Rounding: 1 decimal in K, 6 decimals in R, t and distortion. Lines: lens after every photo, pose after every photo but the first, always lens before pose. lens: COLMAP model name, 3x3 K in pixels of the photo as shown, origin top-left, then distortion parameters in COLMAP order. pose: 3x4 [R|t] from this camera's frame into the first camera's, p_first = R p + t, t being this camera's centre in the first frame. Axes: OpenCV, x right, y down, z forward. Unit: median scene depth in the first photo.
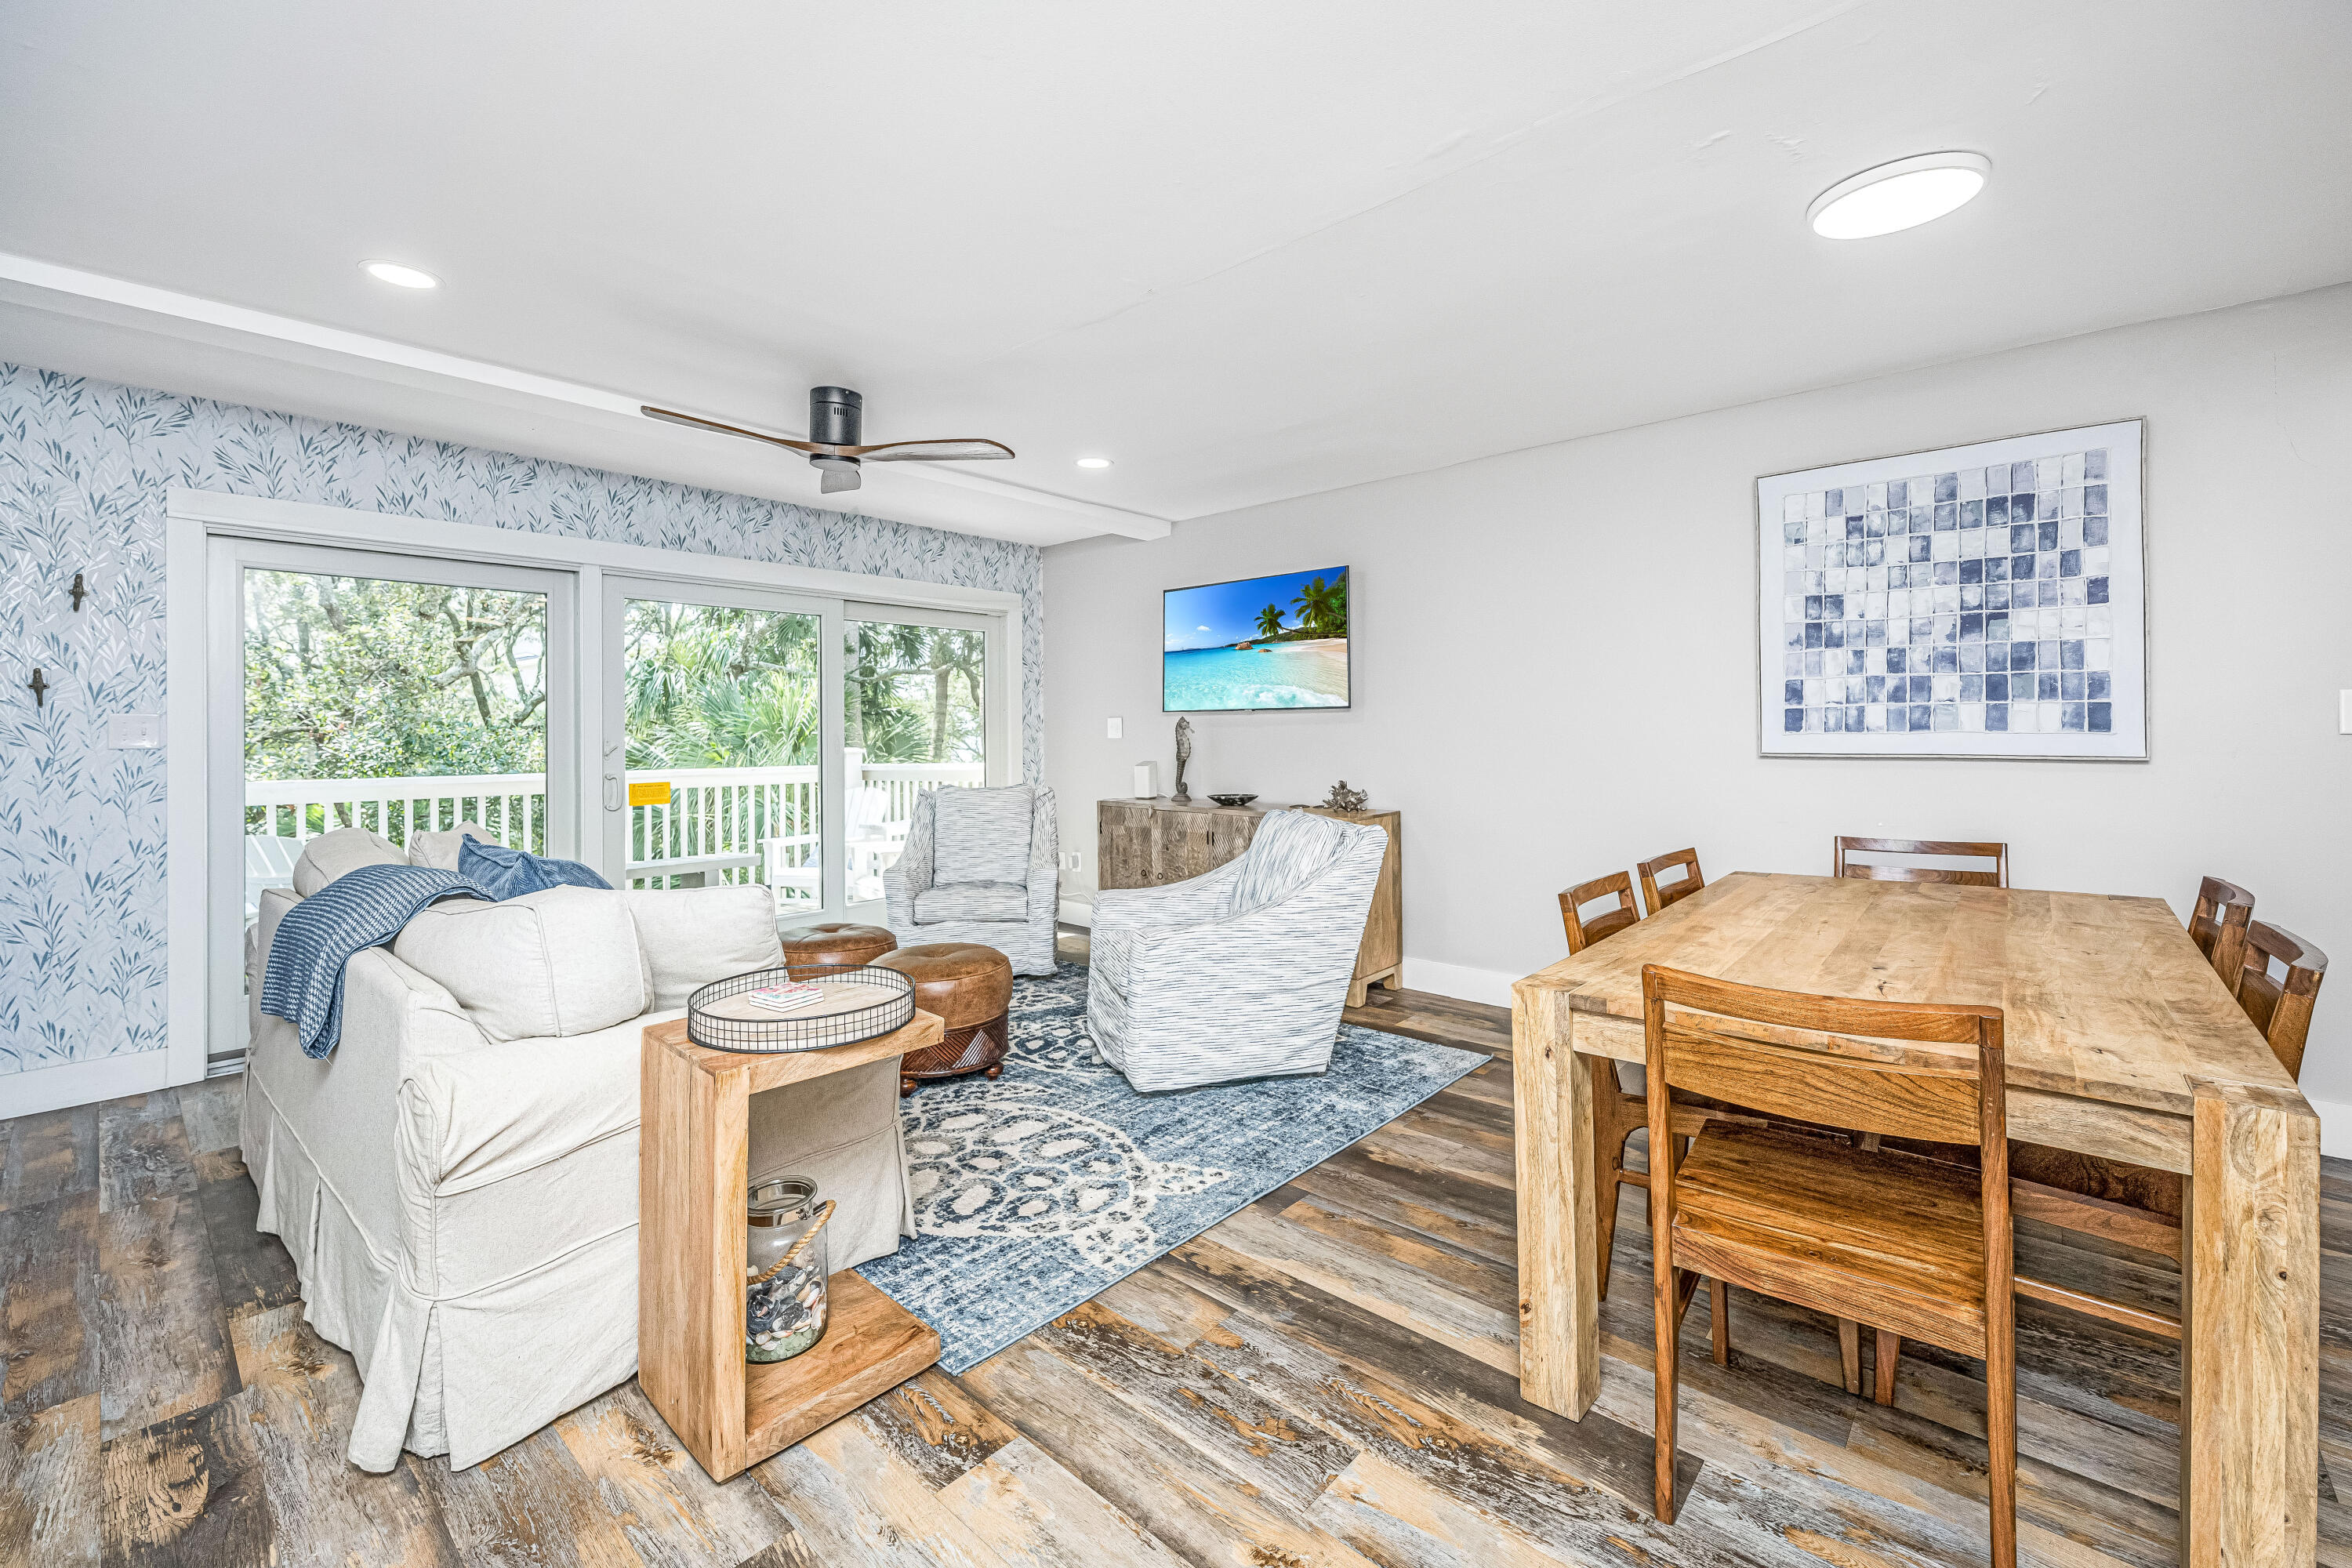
lens RADIAL K [[964.6, 0, 1182.7], [0, 964.6, 747.1], [0, 0, 1]] dist [0.006496, 0.000029]
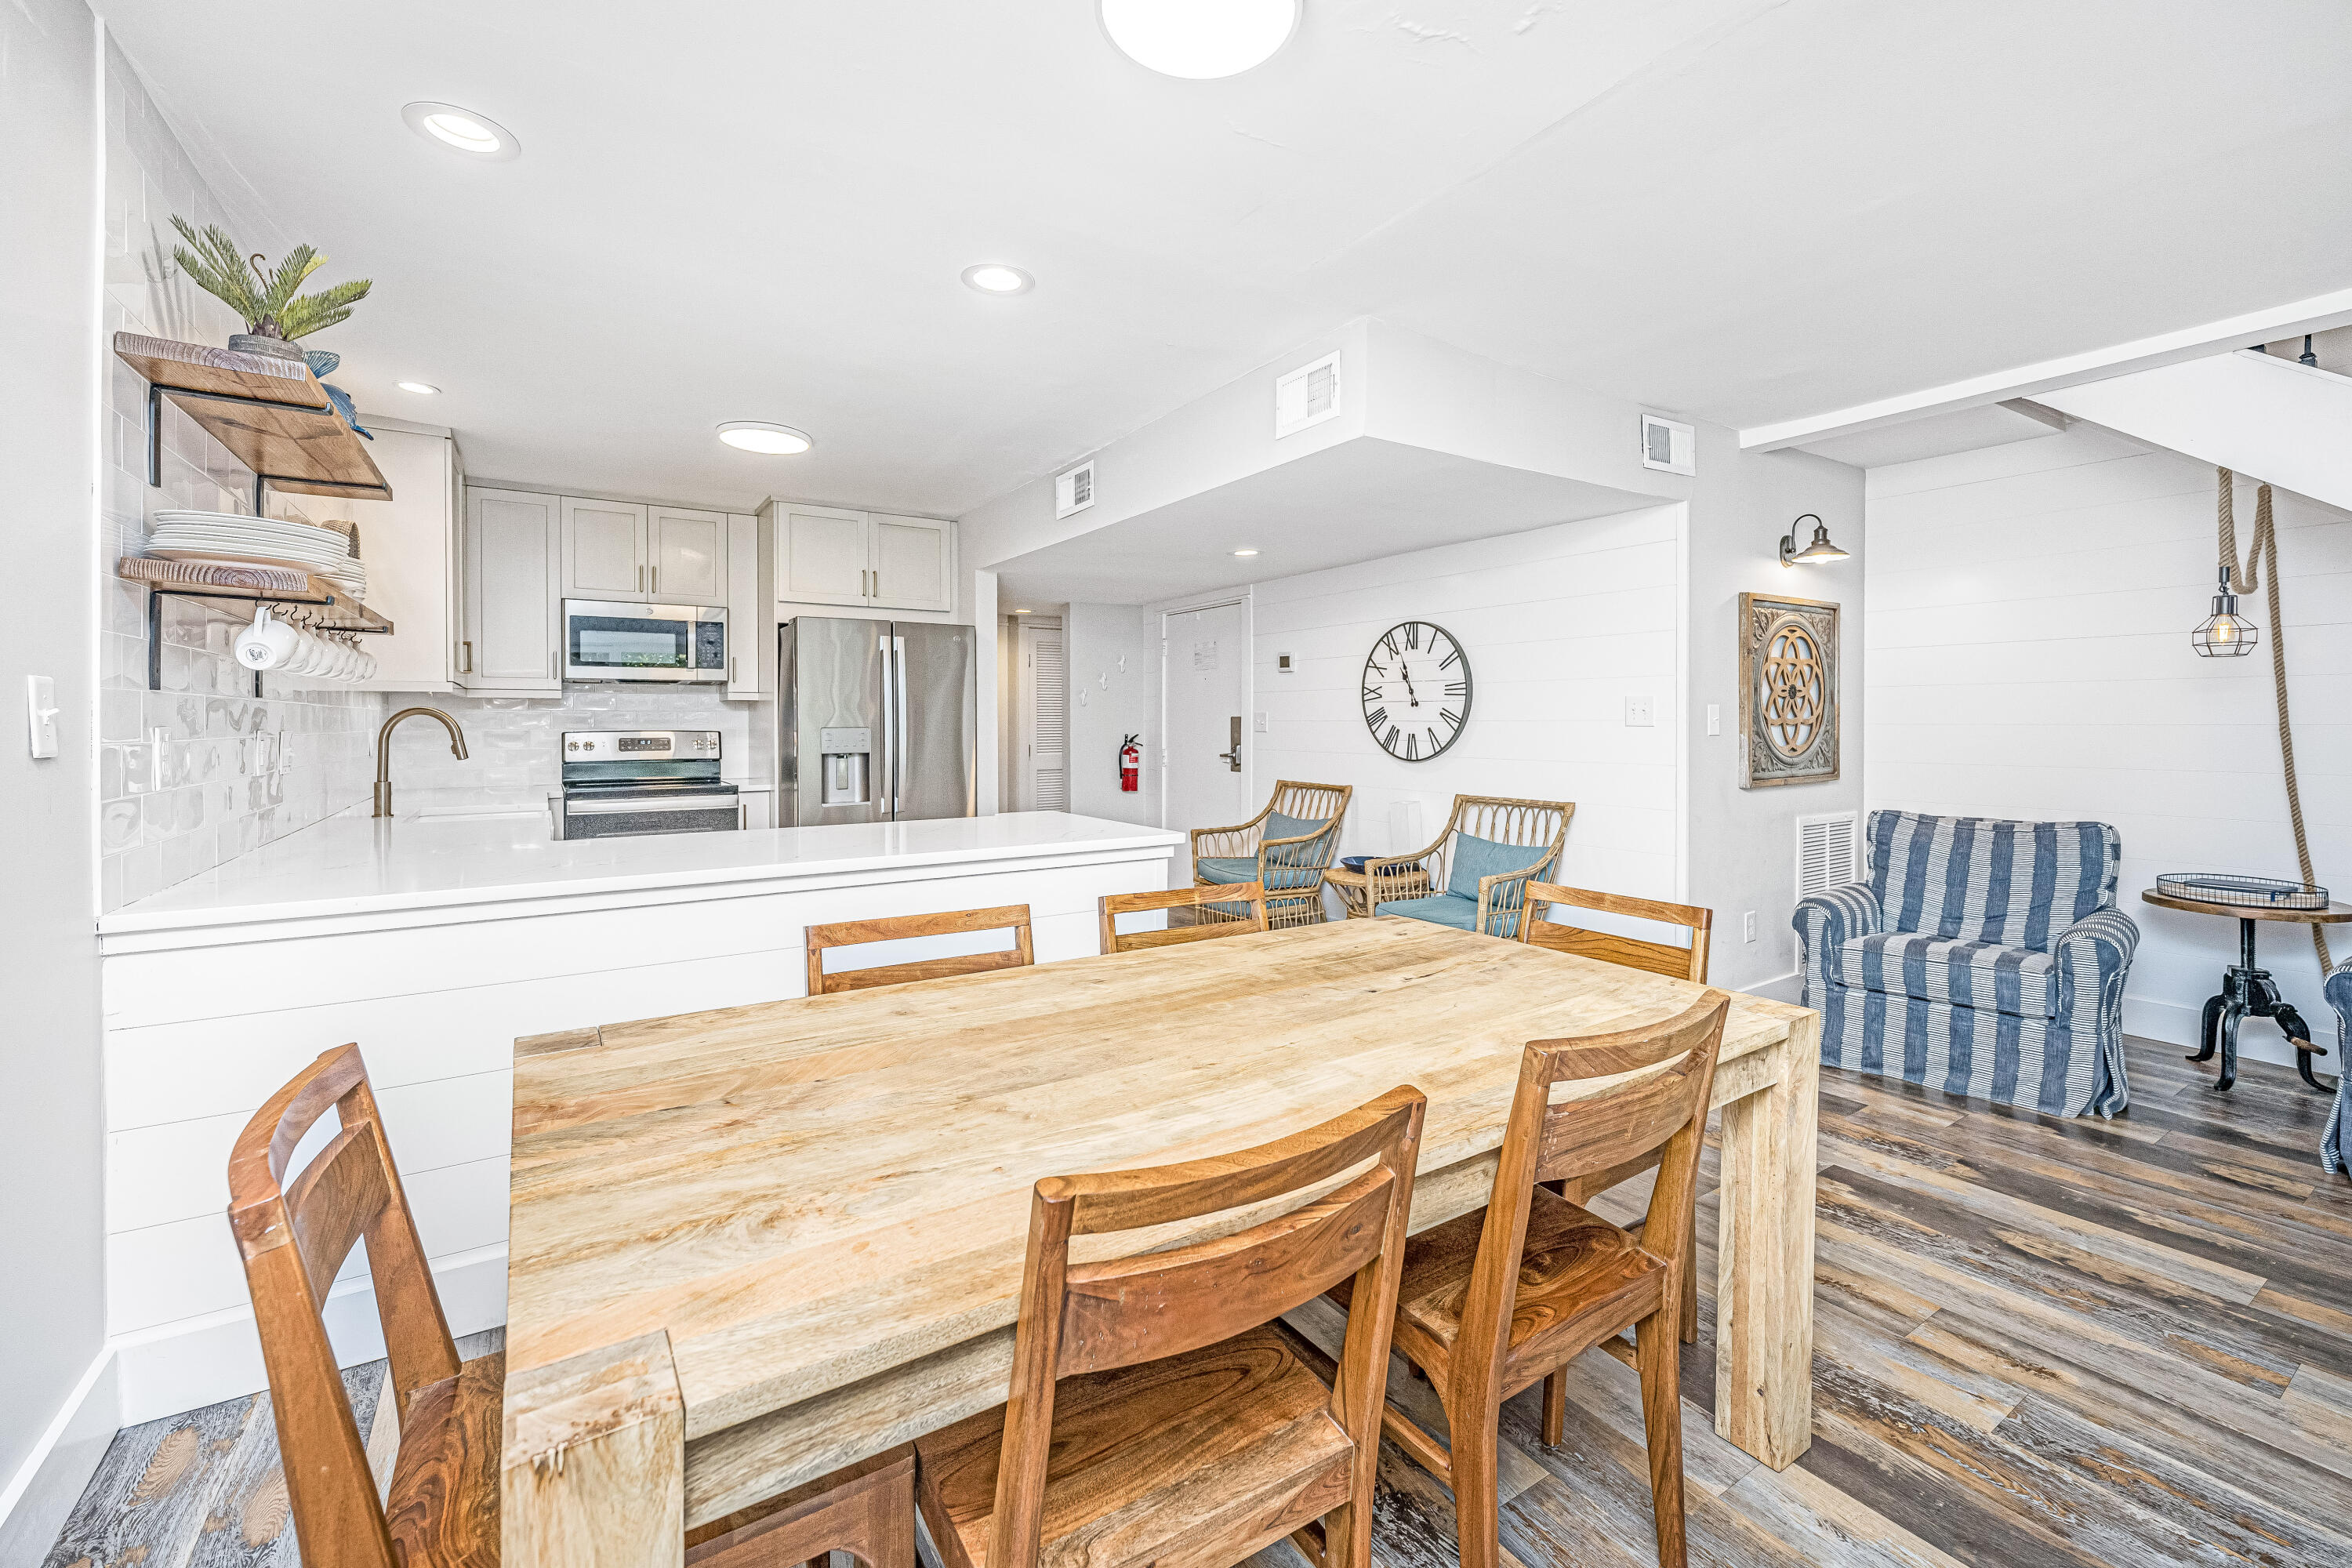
lens RADIAL K [[964.6, 0, 1196.7], [0, 964.6, 740.6], [0, 0, 1]] dist [0.006496, 0.000029]
pose [[-0.966038, 0.001331, 0.258395, 0.363699], [0.010737, 0.999330, 0.034996, -0.025411], [-0.258175, 0.036582, -0.965405, 1.088092]]
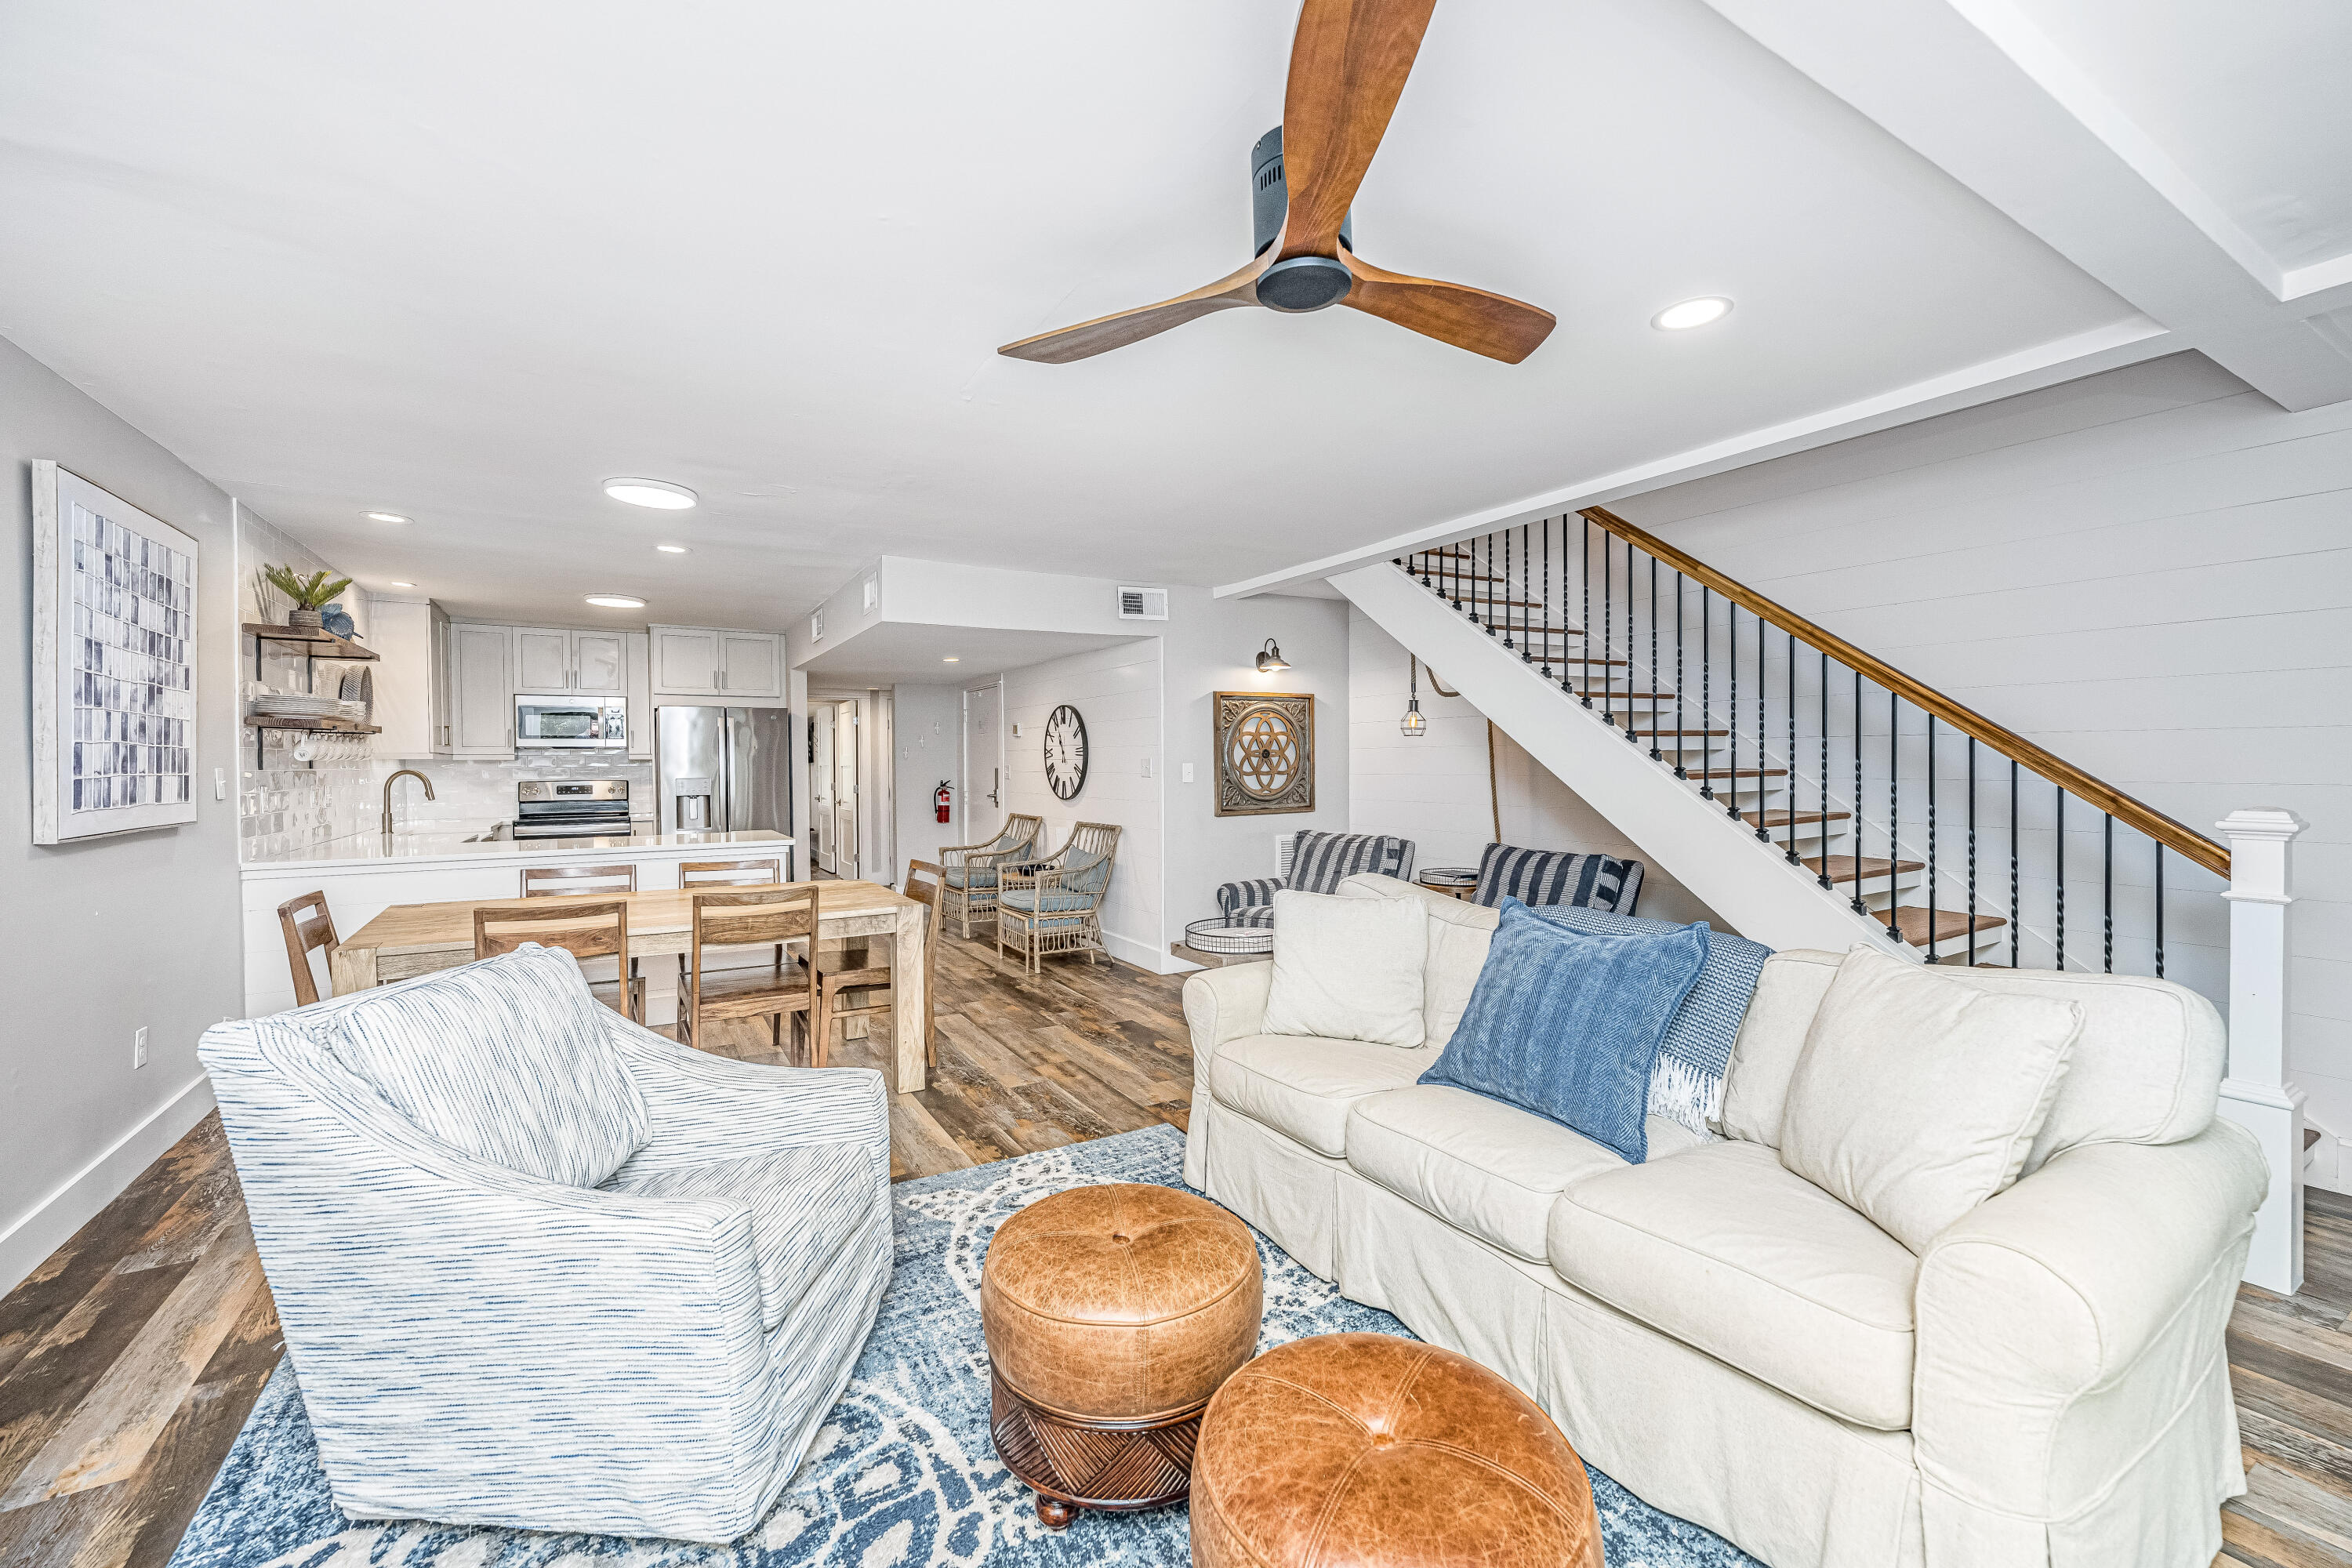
lens RADIAL K [[964.6, 0, 1167.0], [0, 964.6, 777.7], [0, 0, 1]] dist [0.006496, 0.000029]
pose [[-0.949396, 0.006313, 0.314019, -0.467129], [0.017603, 0.999296, 0.033130, -0.054910], [-0.313589, 0.036981, -0.948839, 1.549610]]
